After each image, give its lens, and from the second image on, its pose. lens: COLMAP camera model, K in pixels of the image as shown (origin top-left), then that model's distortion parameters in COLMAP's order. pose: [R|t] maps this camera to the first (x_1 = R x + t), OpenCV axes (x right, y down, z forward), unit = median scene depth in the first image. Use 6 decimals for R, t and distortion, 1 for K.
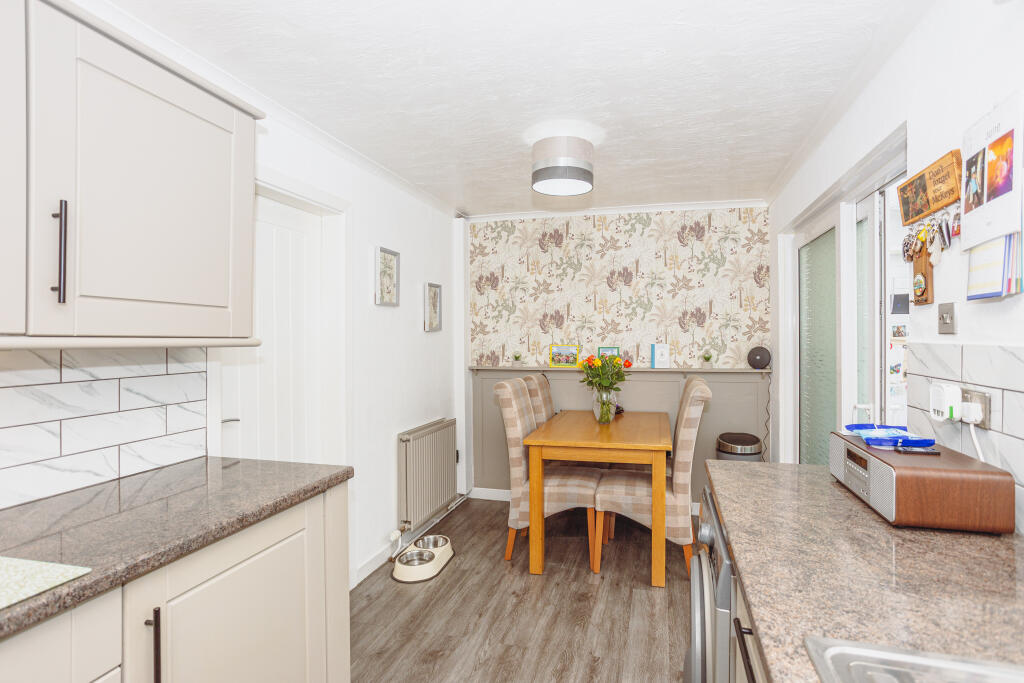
lens RADIAL K [[559.4, 0, 512.0], [0, 559.4, 341.5], [0, 0, 1]] dist [-0.085044, 0.059609]
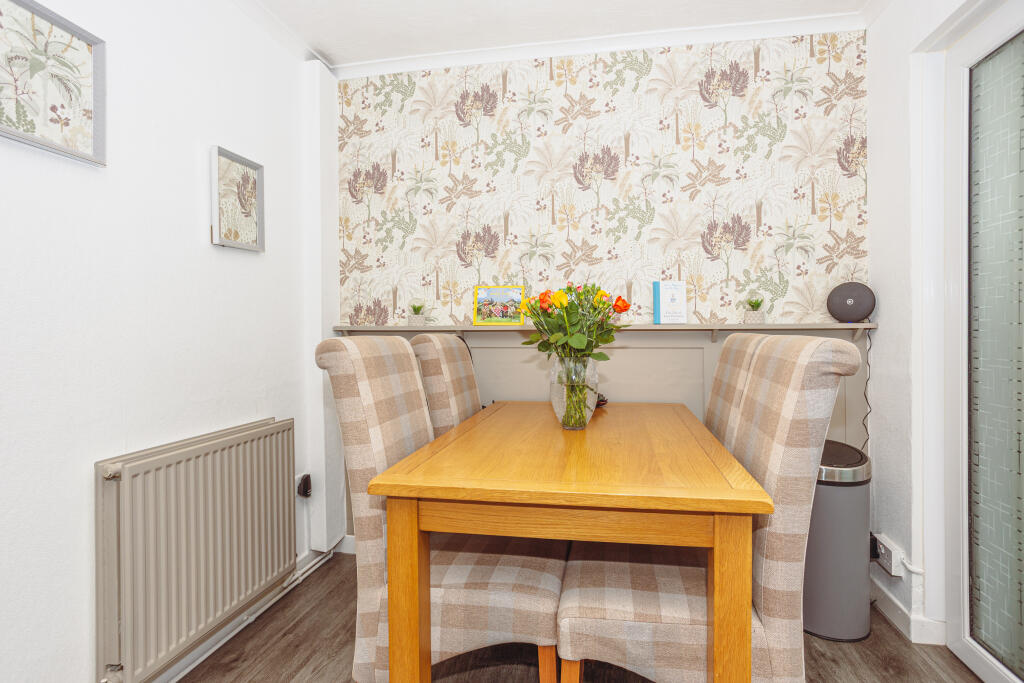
lens RADIAL K [[512.9, 0, 512.0], [0, 512.9, 341.5], [0, 0, 1]] dist [-0.067124, 0.042533]
pose [[0.997391, -0.003390, 0.072112, 0.076226], [0.002769, 0.999958, 0.008709, 0.064120], [-0.072138, -0.008486, 0.997359, 0.532602]]
